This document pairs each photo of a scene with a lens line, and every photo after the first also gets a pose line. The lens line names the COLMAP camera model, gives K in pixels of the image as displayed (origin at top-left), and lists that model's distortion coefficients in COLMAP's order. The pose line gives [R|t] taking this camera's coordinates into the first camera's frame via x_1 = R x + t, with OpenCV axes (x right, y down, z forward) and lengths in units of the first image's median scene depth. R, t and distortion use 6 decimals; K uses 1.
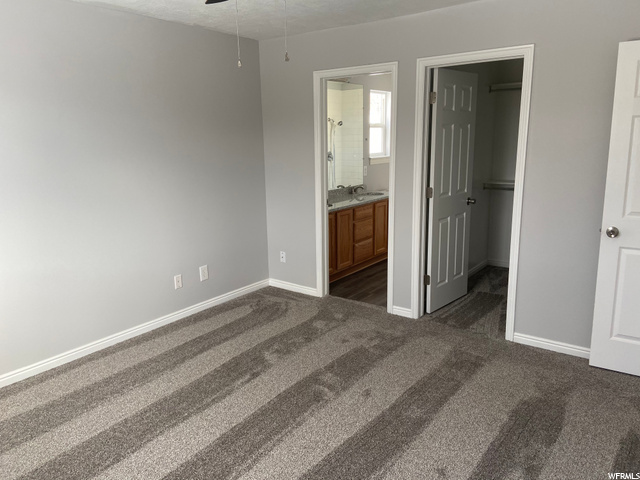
lens RADIAL K [[483.2, 0, 319.3], [0, 483.2, 239.5], [0, 0, 1]] dist [0.010716, -0.008478]
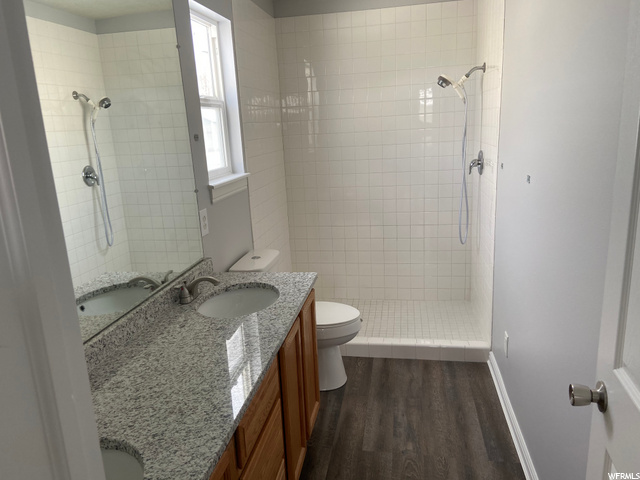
lens RADIAL K [[483.2, 0, 320.7], [0, 483.2, 240.9], [0, 0, 1]] dist [0.010716, -0.008478]
pose [[0.891388, -0.136938, 0.432059, 0.011918], [0.129954, 0.990461, 0.045811, -0.127841], [-0.434211, 0.015313, 0.900681, 0.600472]]
